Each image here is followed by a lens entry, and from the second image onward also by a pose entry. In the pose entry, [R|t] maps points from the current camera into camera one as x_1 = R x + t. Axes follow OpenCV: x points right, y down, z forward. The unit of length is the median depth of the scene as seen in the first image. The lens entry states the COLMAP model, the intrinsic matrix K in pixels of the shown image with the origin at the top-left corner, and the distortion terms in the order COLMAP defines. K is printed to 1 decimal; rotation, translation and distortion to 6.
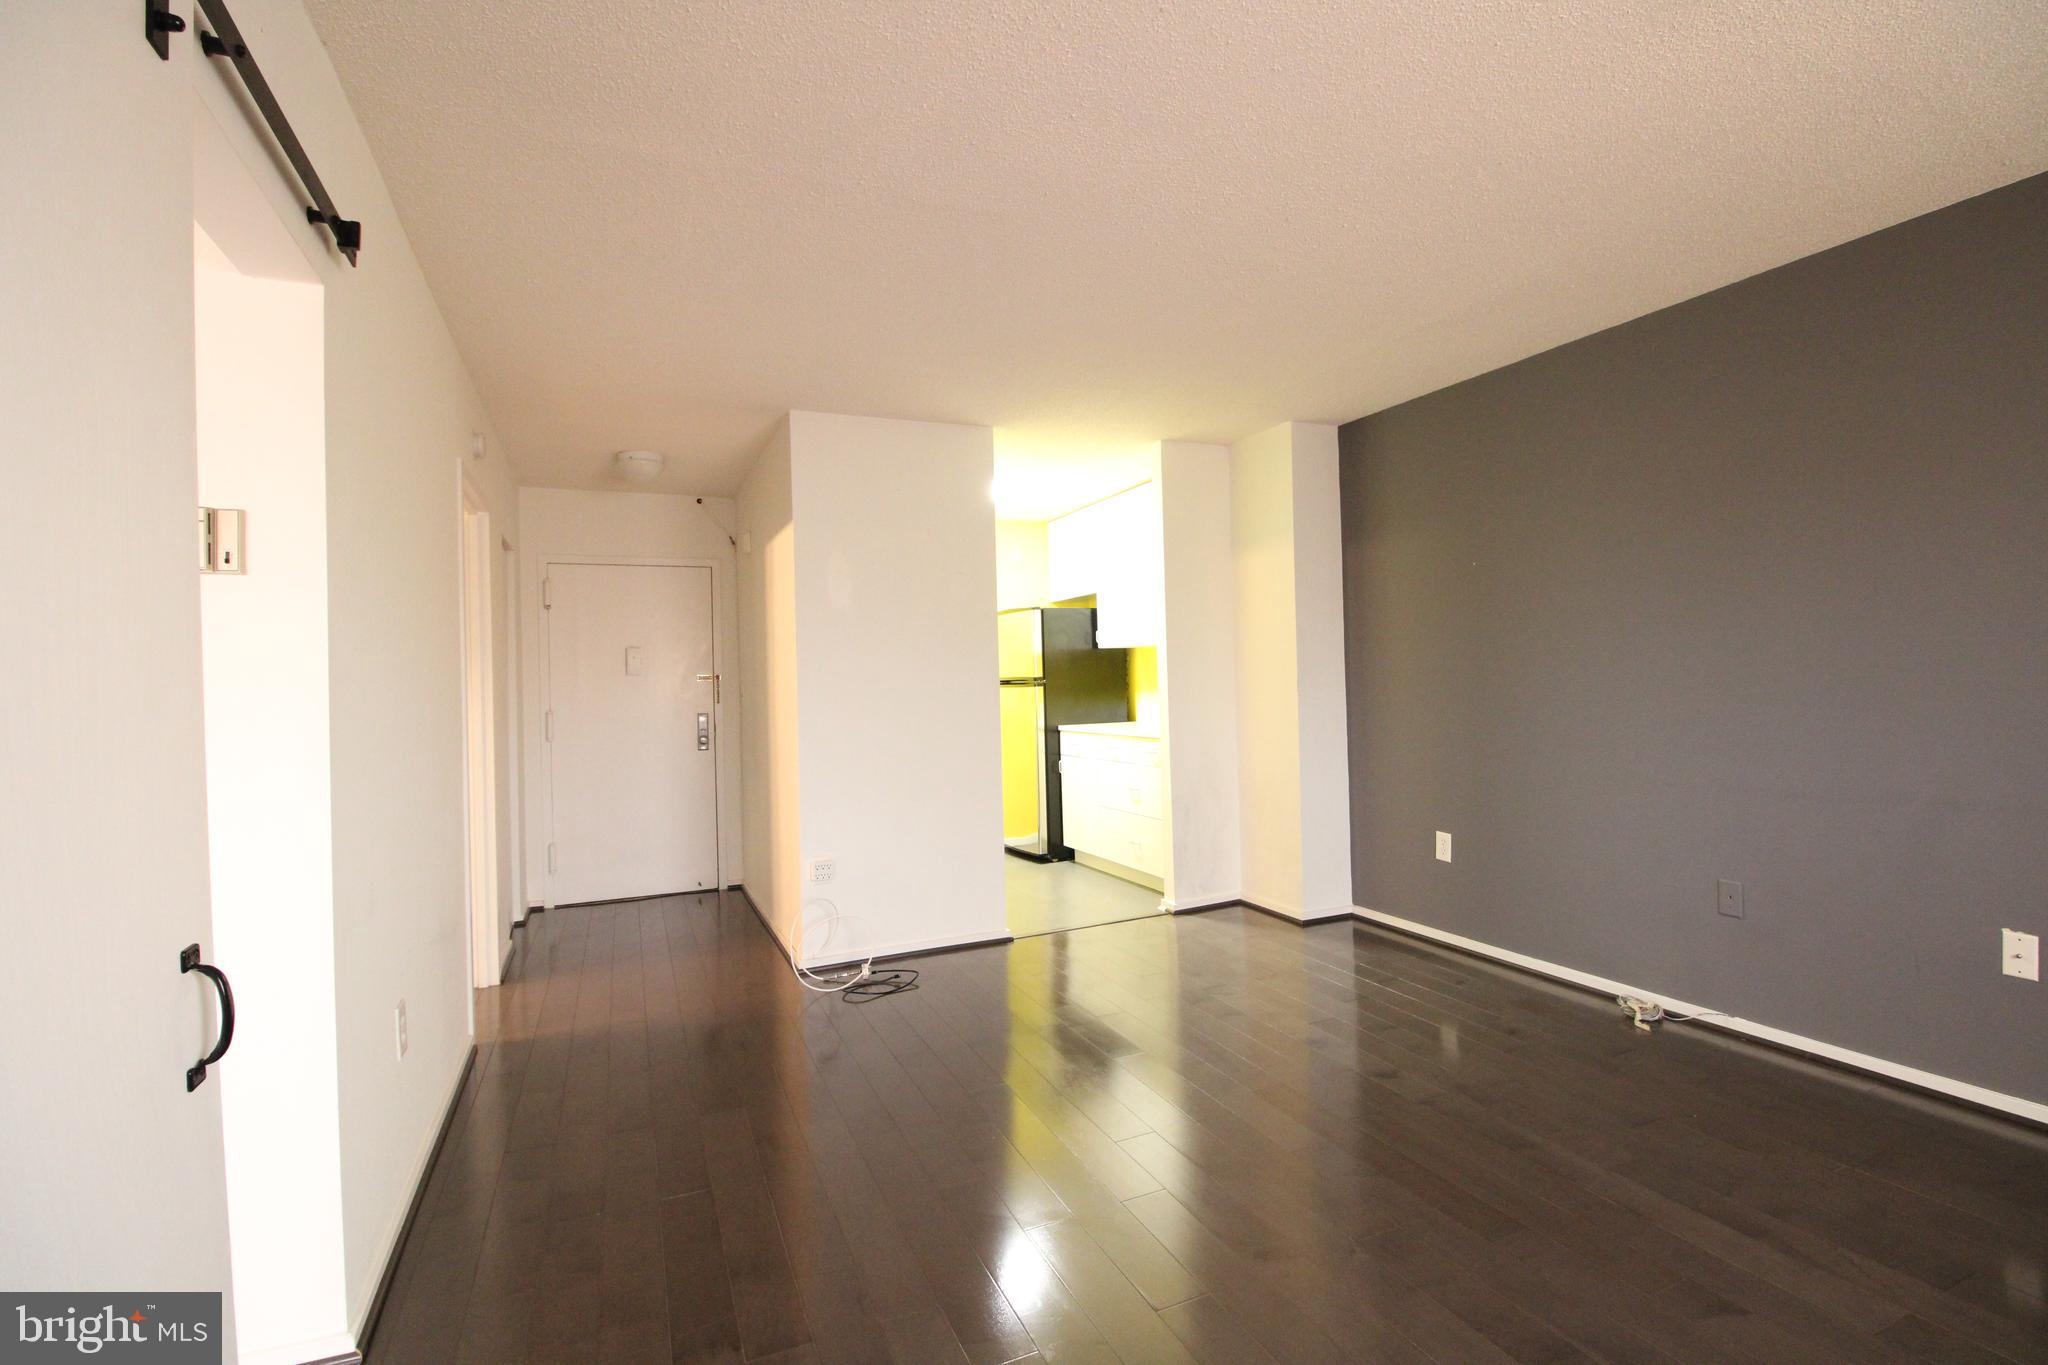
lens RADIAL K [[952.4, 0, 1024.0], [0, 952.4, 682.5], [0, 0, 1]] dist [0.000988, -0.013890]
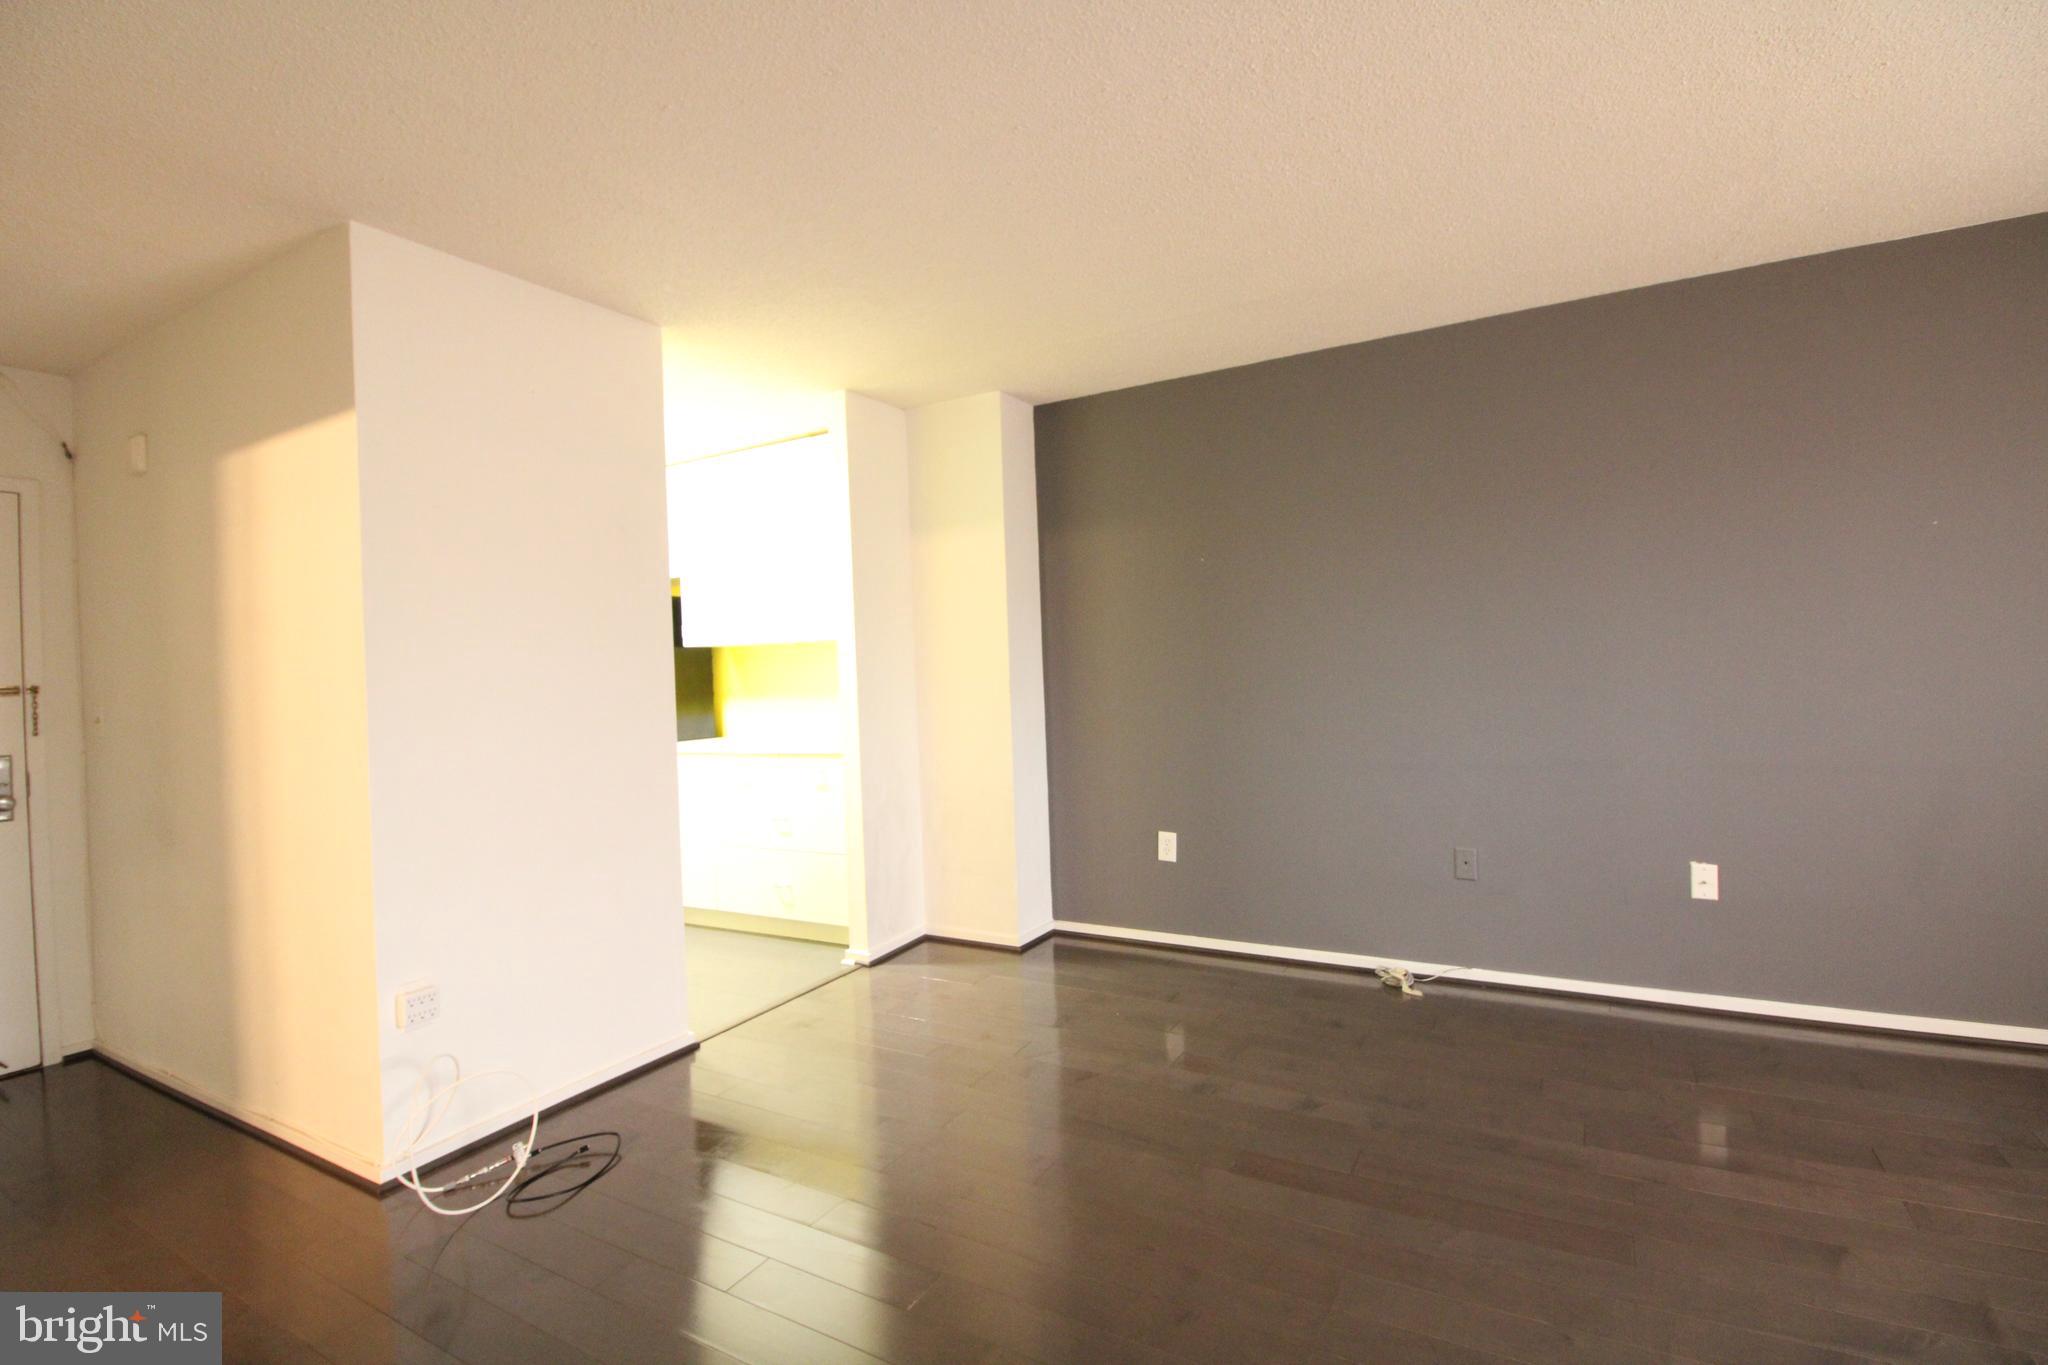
lens RADIAL K [[952.4, 0, 1024.0], [0, 952.4, 682.5], [0, 0, 1]] dist [0.000988, -0.013890]
pose [[0.801868, -0.010168, 0.597415, -0.239583], [0.018503, 0.999798, -0.007818, 0.007277], [-0.597214, 0.017323, 0.801894, 0.273970]]
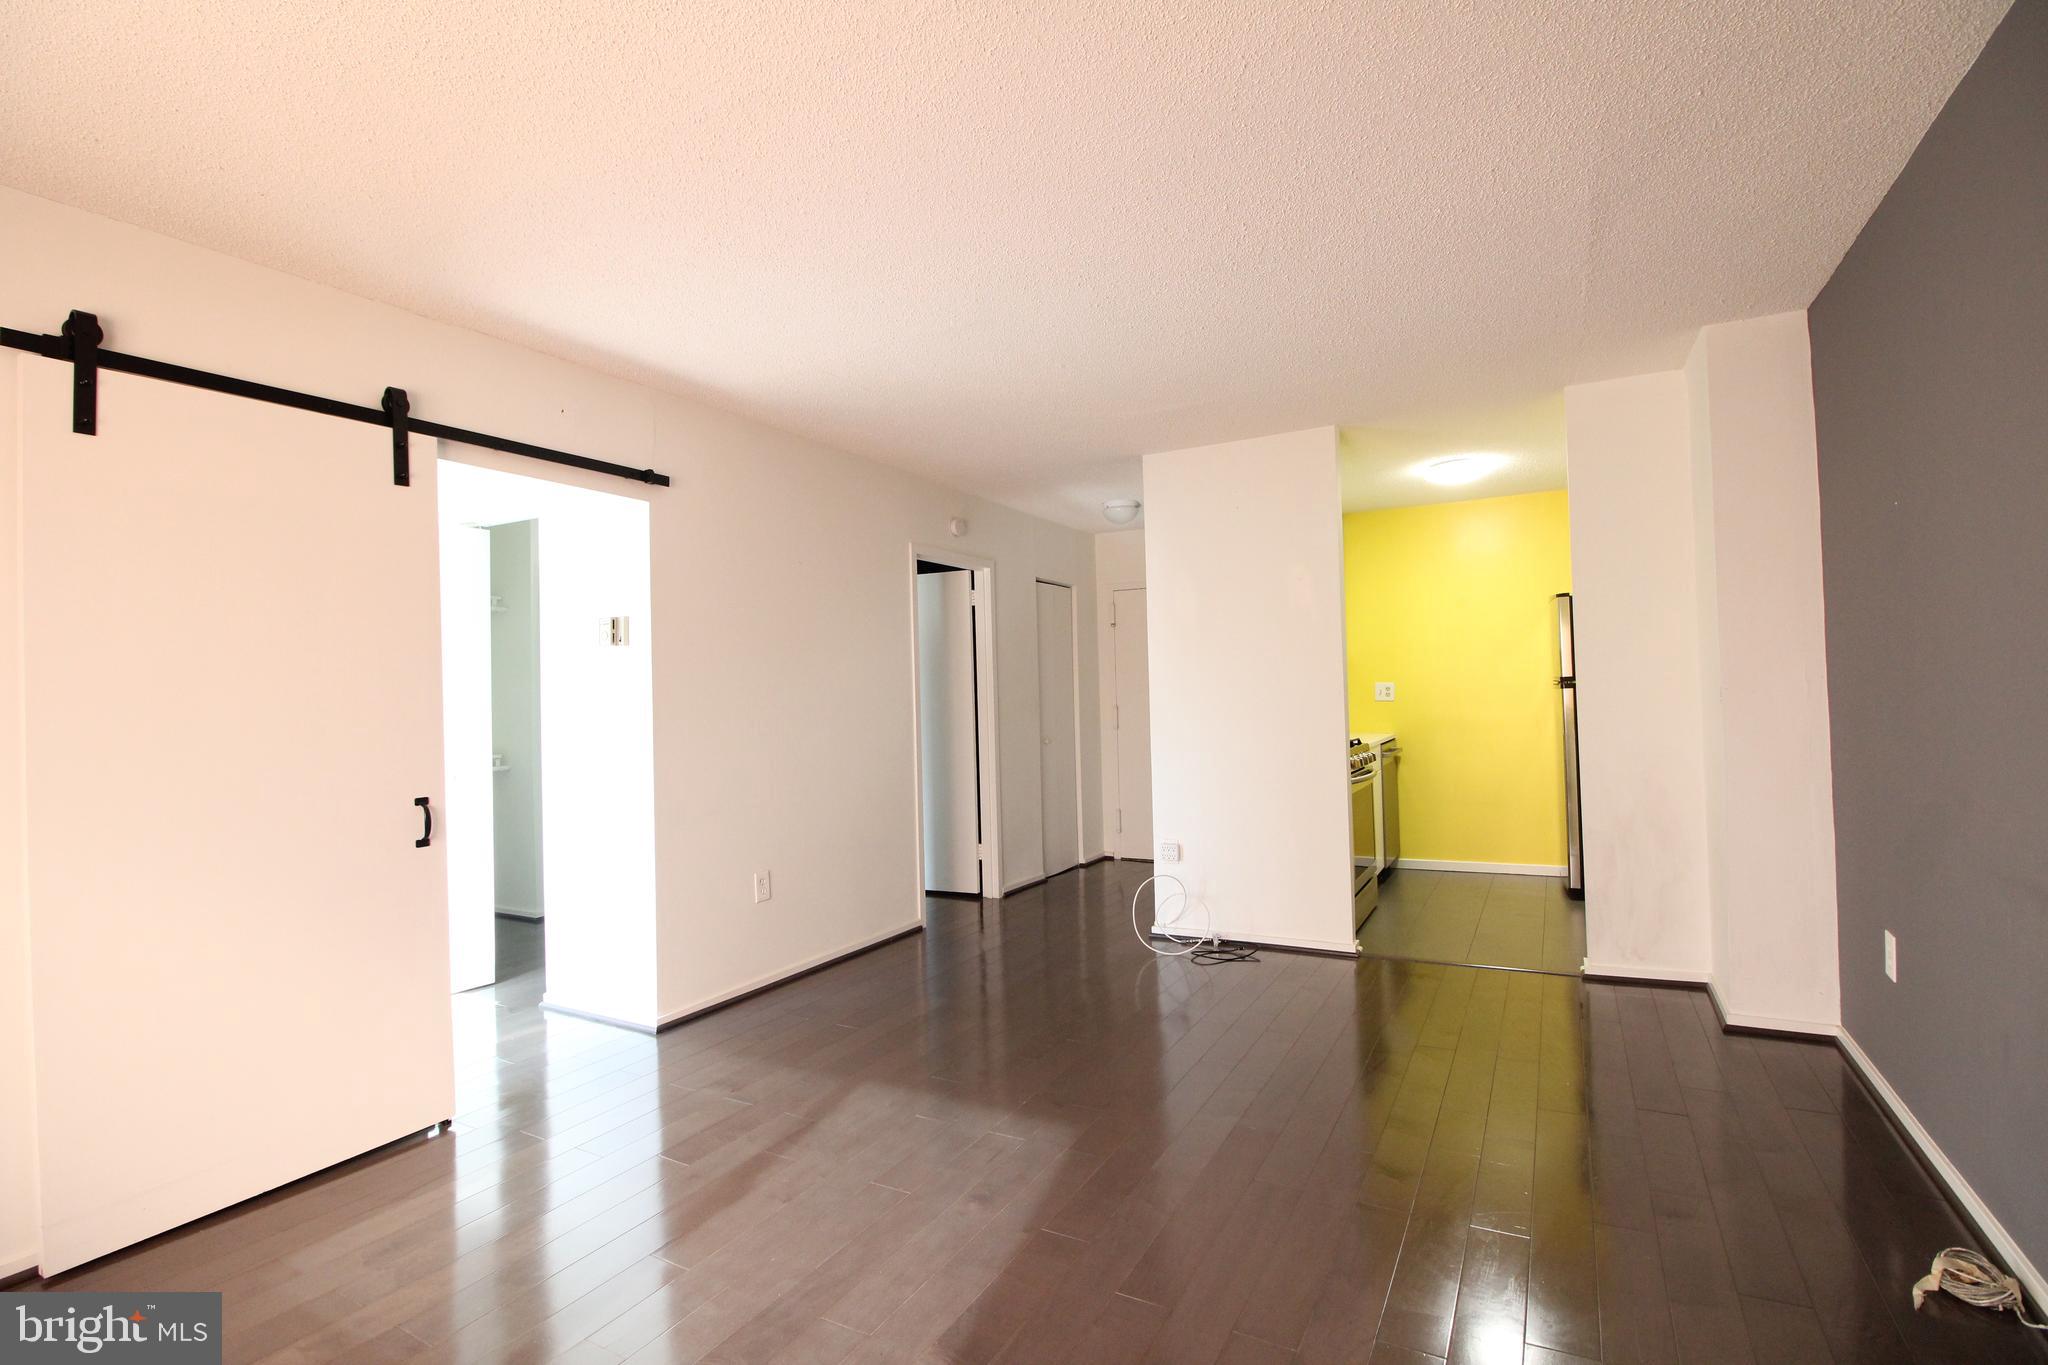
lens RADIAL K [[952.4, 0, 1024.0], [0, 952.4, 682.5], [0, 0, 1]] dist [0.000988, -0.013890]
pose [[0.602479, 0.003130, -0.798129, 0.542268], [0.007364, 0.999928, 0.009480, -0.016947], [0.798101, -0.011589, 0.602412, 0.156148]]
